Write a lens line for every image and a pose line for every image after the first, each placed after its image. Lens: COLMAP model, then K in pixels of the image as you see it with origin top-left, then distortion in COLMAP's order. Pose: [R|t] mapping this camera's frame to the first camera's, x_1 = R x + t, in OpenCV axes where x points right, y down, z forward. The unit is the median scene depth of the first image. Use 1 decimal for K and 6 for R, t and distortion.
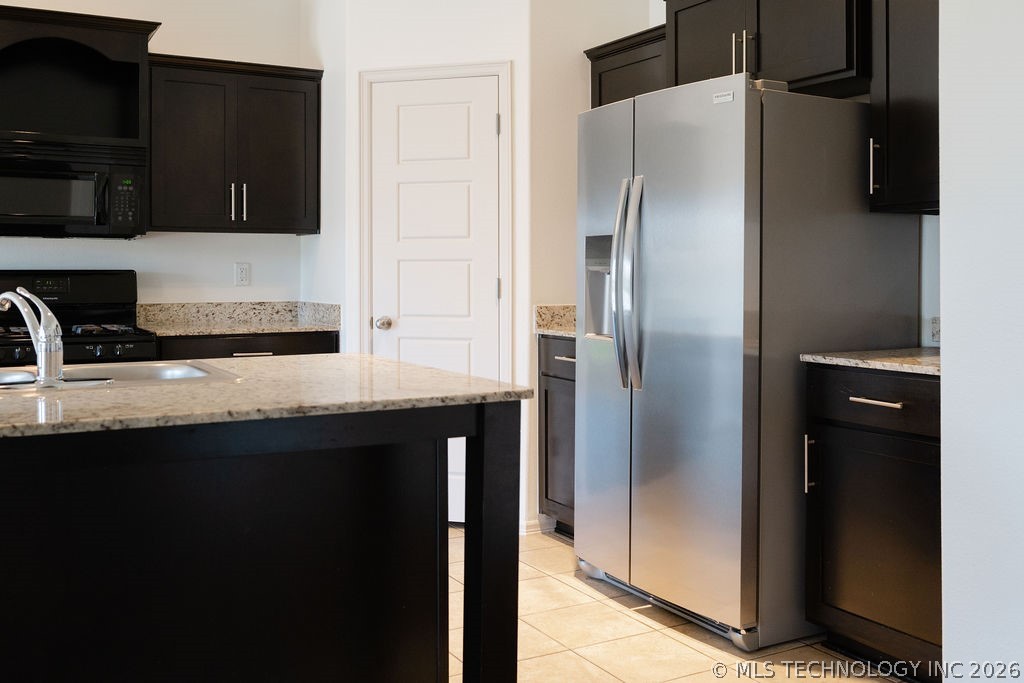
lens RADIAL K [[1001.9, 0, 514.4], [0, 1001.9, 306.2], [0, 0, 1]] dist [-0.010348, -0.001564]
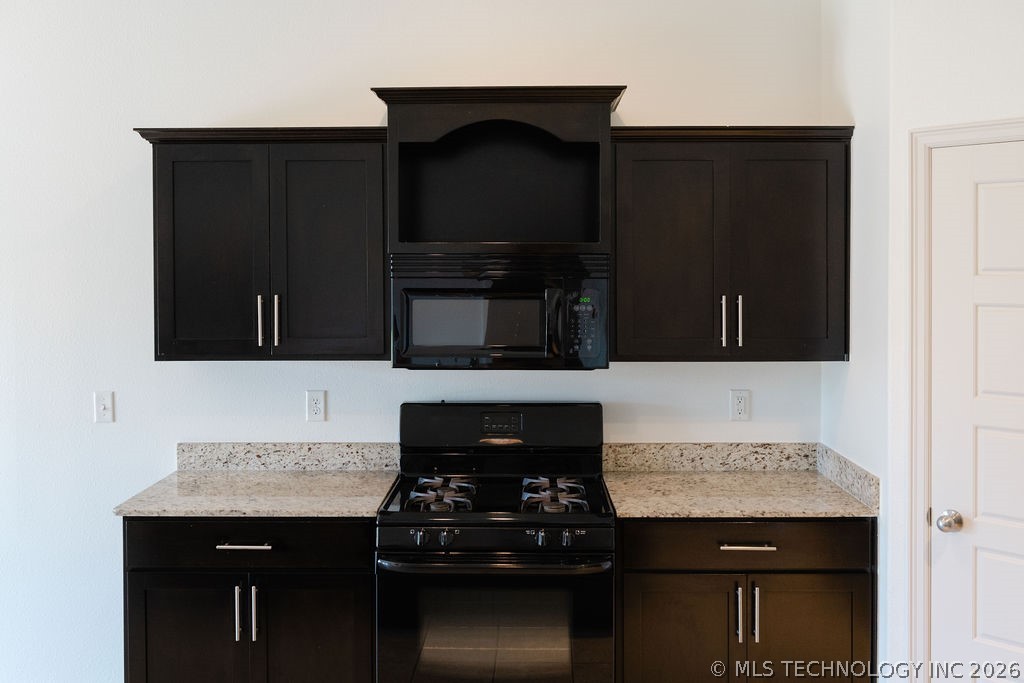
lens RADIAL K [[1105.9, 0, 509.9], [0, 1105.9, 317.1], [0, 0, 1]] dist [-0.008039, 0.003572]
pose [[0.881534, 0.000317, -0.472120, -0.041600], [-0.007551, 0.999881, -0.013428, -0.092588], [0.472060, 0.015403, 0.881432, 0.224557]]
